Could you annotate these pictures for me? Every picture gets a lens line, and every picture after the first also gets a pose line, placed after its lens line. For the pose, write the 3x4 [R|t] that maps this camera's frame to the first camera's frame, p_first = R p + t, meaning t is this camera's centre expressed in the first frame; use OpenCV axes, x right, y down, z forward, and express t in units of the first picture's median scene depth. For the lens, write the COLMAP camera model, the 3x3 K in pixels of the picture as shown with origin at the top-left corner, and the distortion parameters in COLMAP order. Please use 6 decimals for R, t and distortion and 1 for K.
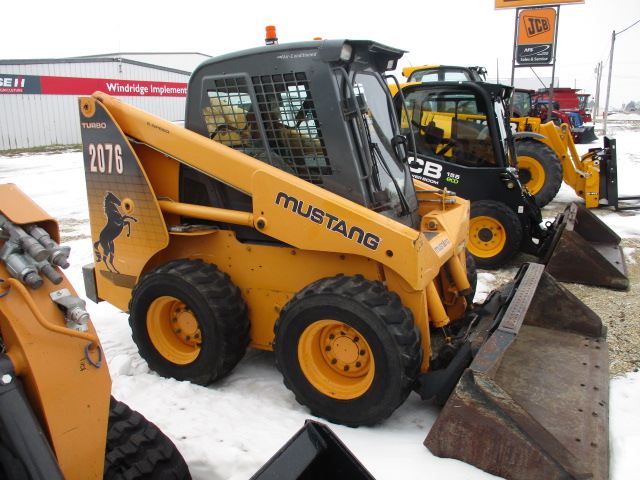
lens RADIAL K [[601.5, 0, 320.0], [0, 601.5, 240.0], [0, 0, 1]] dist [-0.096505, -0.002031]
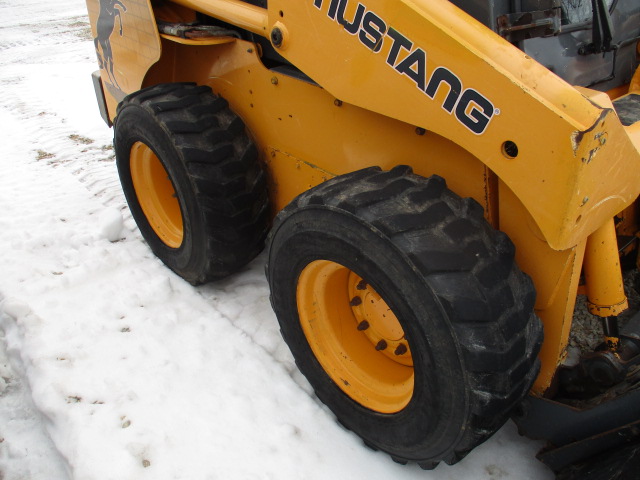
lens RADIAL K [[534.7, 0, 320.0], [0, 534.7, 240.0], [0, 0, 1]] dist [-0.037850, -0.000244]
pose [[0.919379, 0.230676, -0.318640, 0.121607], [-0.103768, 0.923544, 0.369186, -0.039044], [0.379441, -0.306357, 0.873024, 0.595352]]
